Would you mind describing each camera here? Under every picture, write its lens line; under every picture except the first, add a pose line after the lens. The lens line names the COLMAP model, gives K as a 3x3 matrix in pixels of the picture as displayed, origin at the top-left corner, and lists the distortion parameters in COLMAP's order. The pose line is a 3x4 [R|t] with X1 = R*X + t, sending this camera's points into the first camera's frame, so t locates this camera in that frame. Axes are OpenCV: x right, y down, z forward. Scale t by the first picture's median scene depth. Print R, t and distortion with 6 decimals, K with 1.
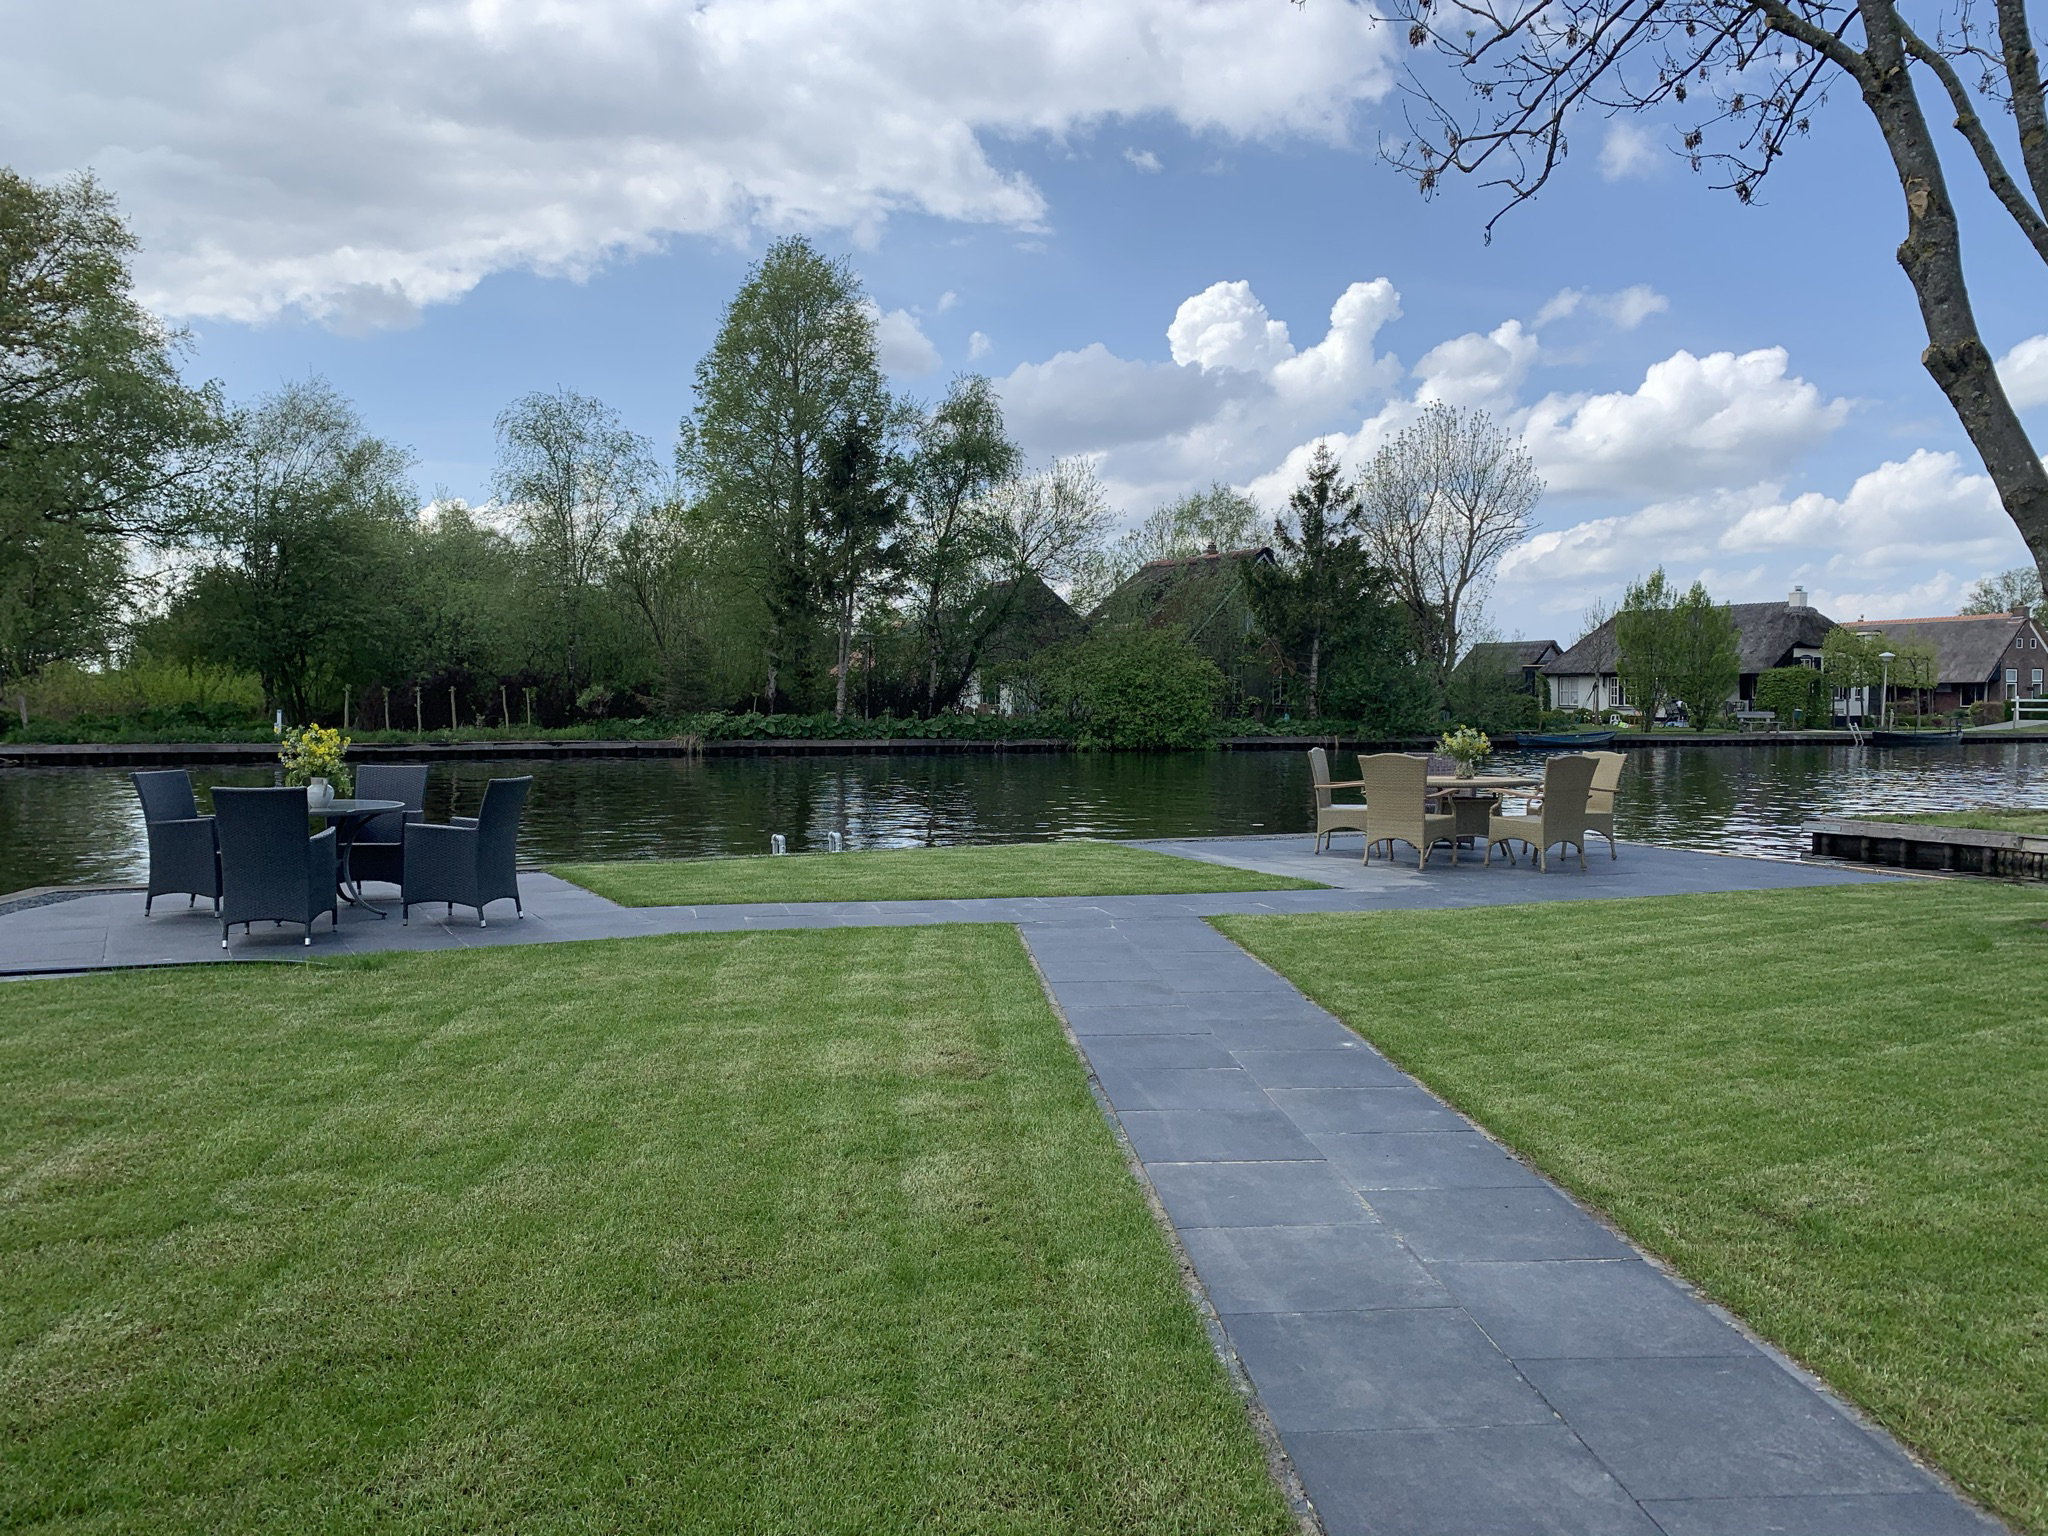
lens RADIAL K [[1577.5, 0, 1031.5], [0, 1577.5, 768.9], [0, 0, 1]] dist [0.125537, -0.206318]
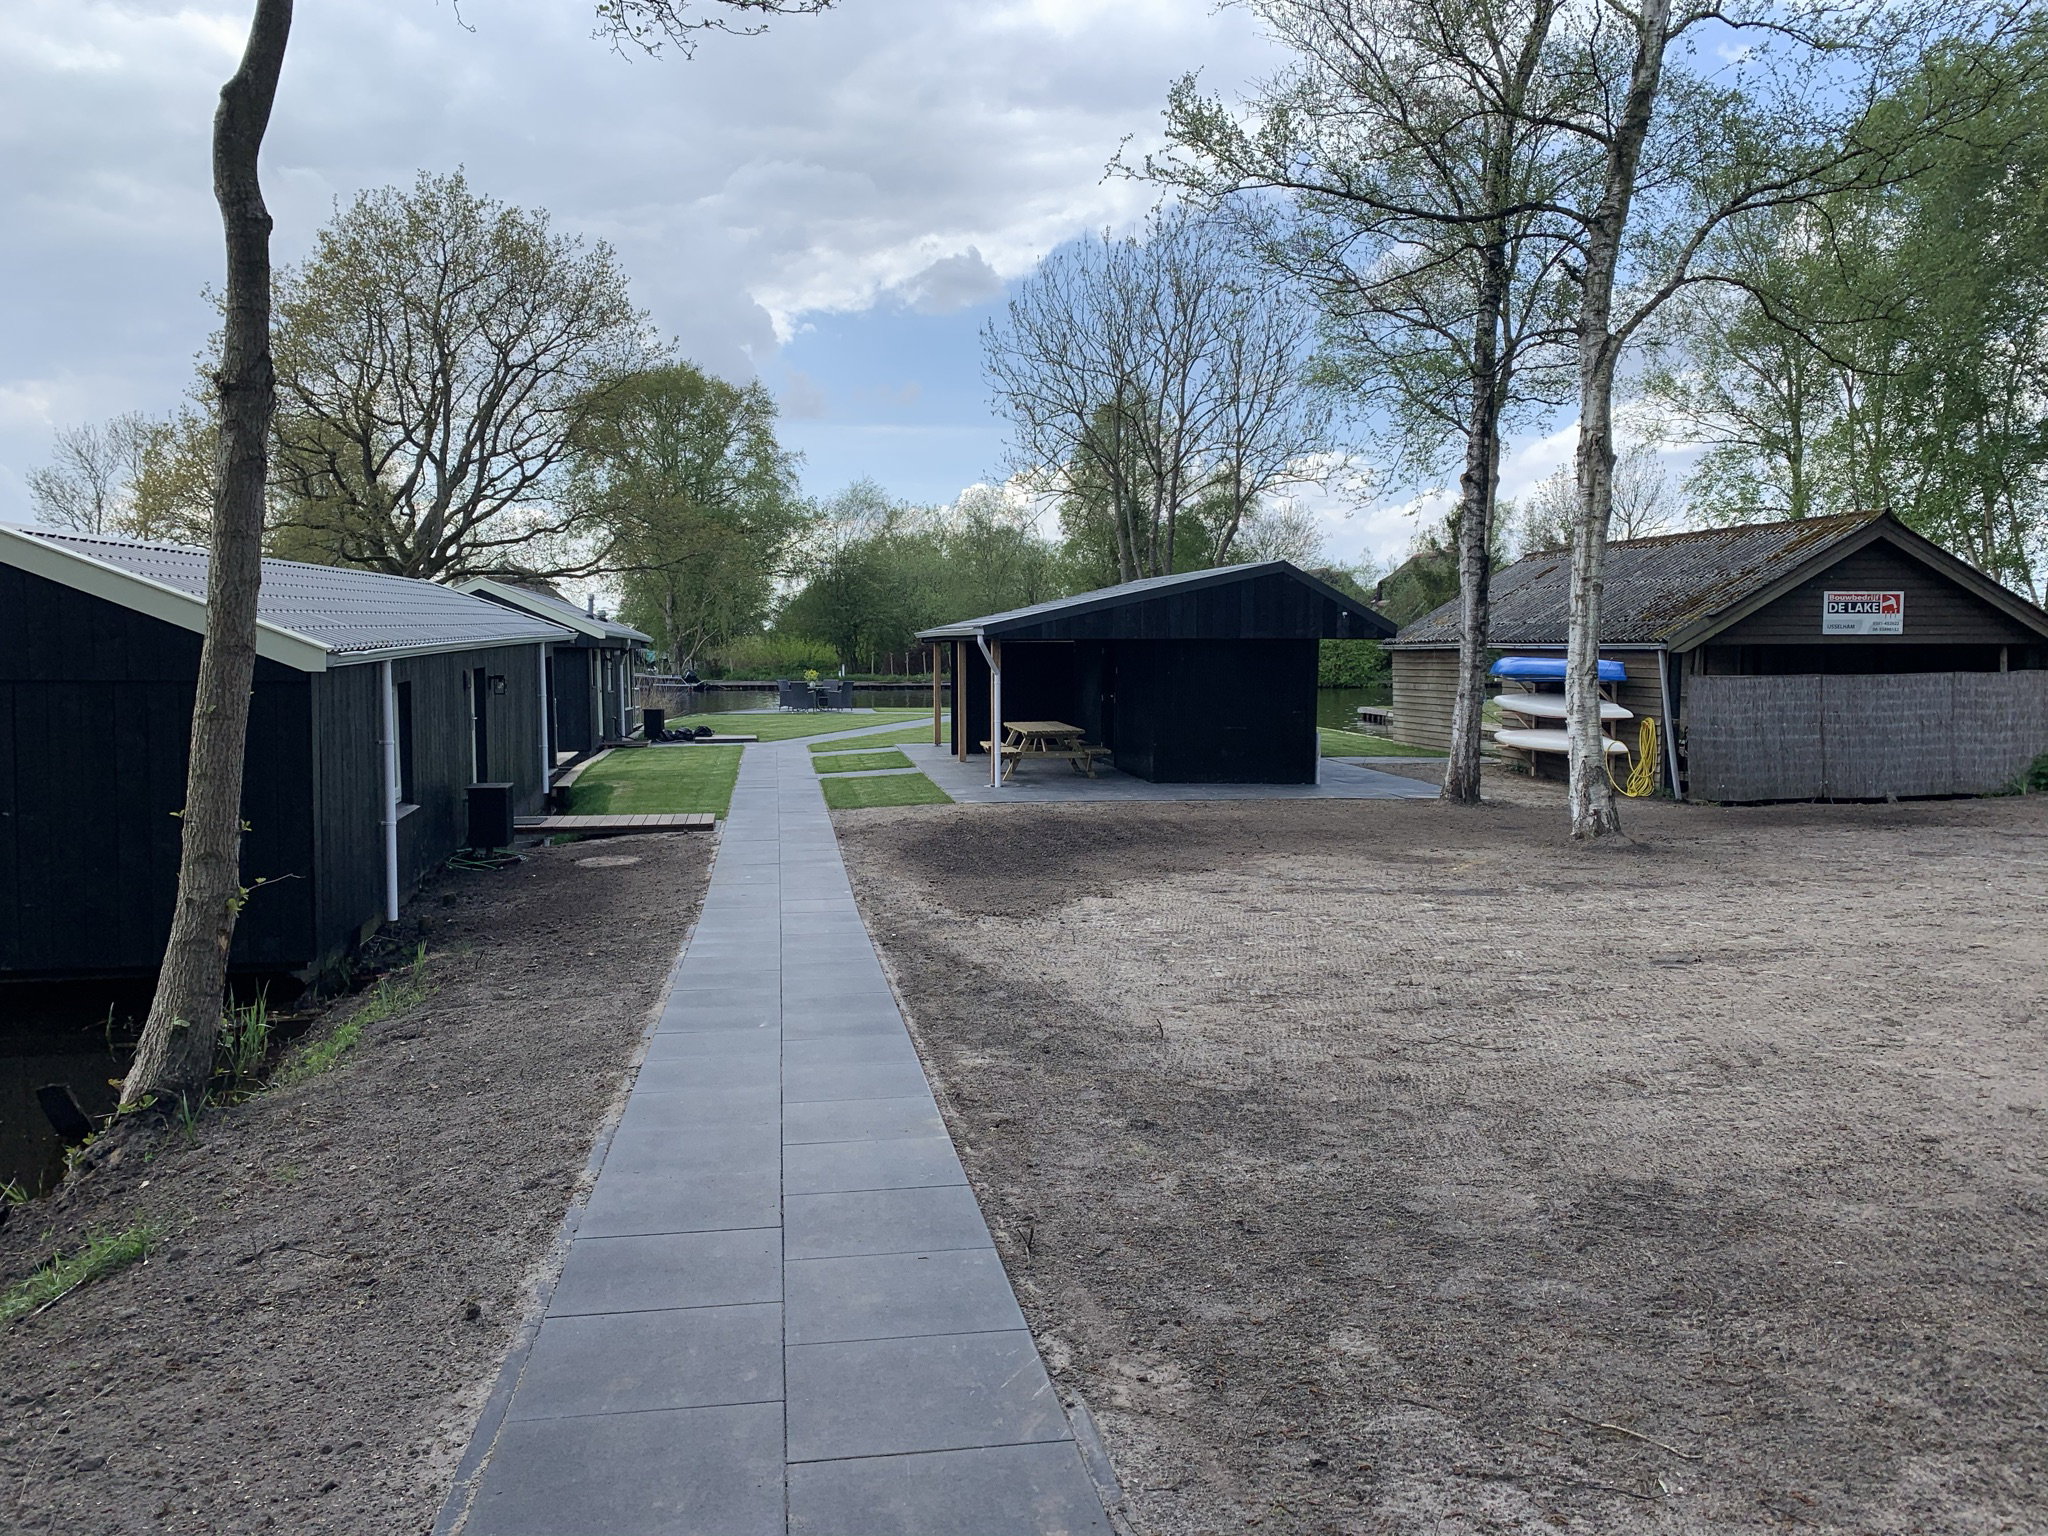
lens RADIAL K [[1567.6, 0, 1019.6], [0, 1567.6, 765.5], [0, 0, 1]] dist [0.111345, -0.205555]
pose [[0.941168, 0.029463, -0.336651, 0.328133], [-0.018820, 0.999216, 0.034834, 0.012467], [0.337414, -0.026449, 0.940985, -0.624726]]
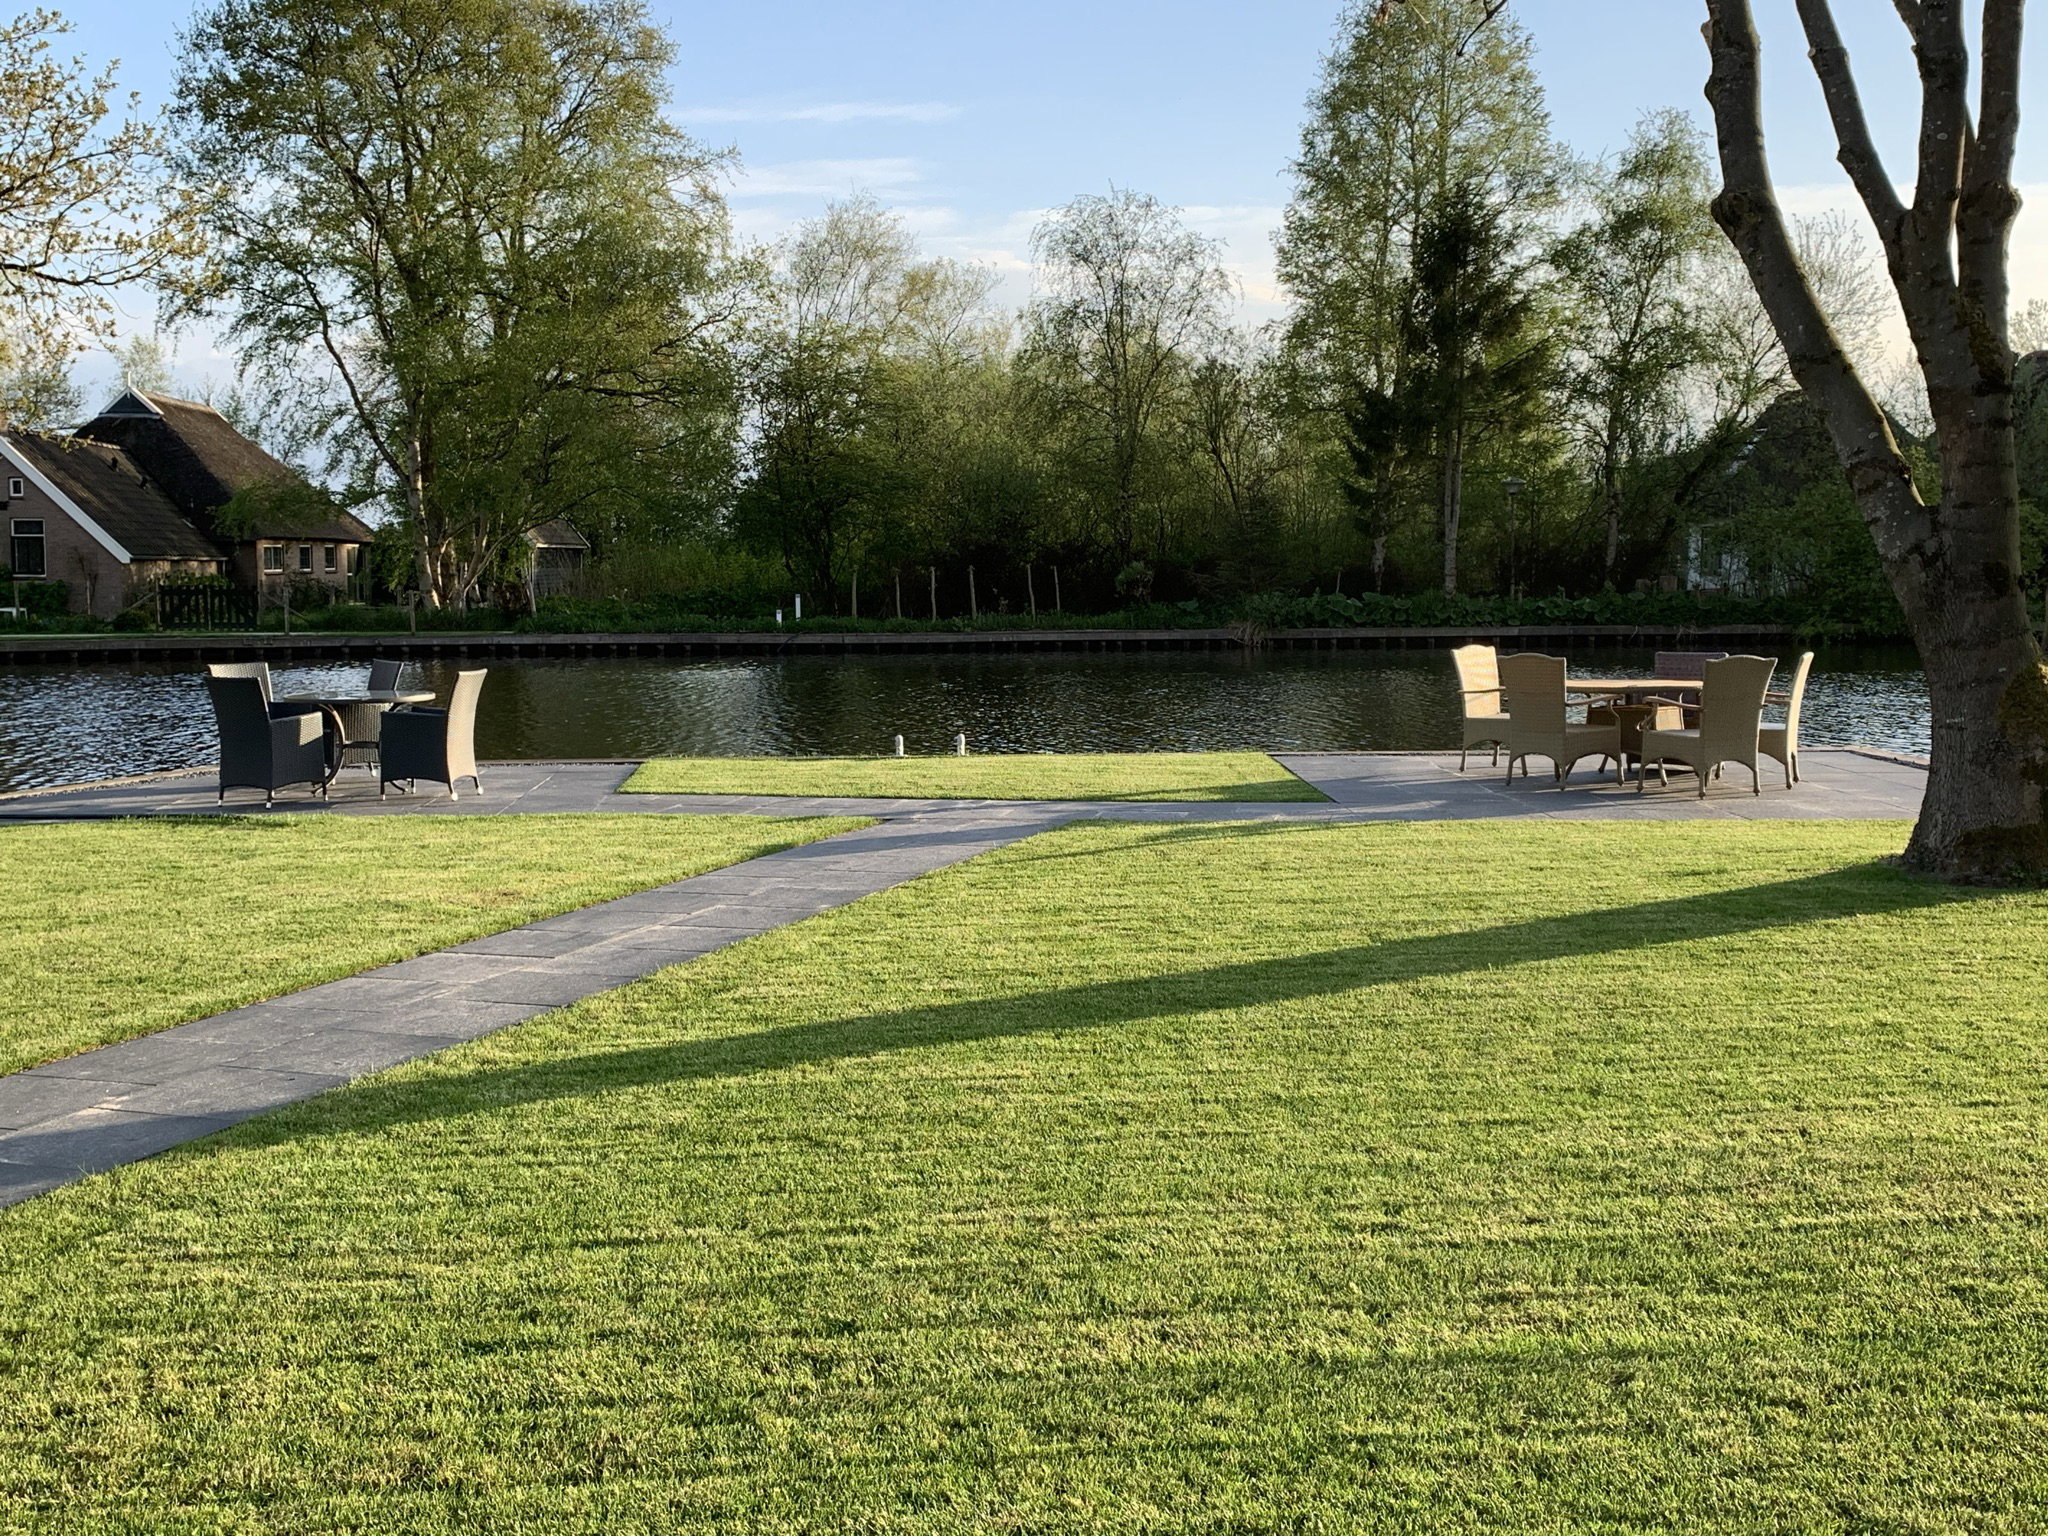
lens RADIAL K [[2206.6, 0, 1015.1], [0, 2206.6, 762.3], [0, 0, 1]] dist [0.207801, -0.595370]
pose [[0.915335, 0.023185, -0.402026, 0.109833], [-0.005585, 0.998976, 0.044897, -0.000549], [0.402656, -0.038850, 0.914527, -0.046228]]
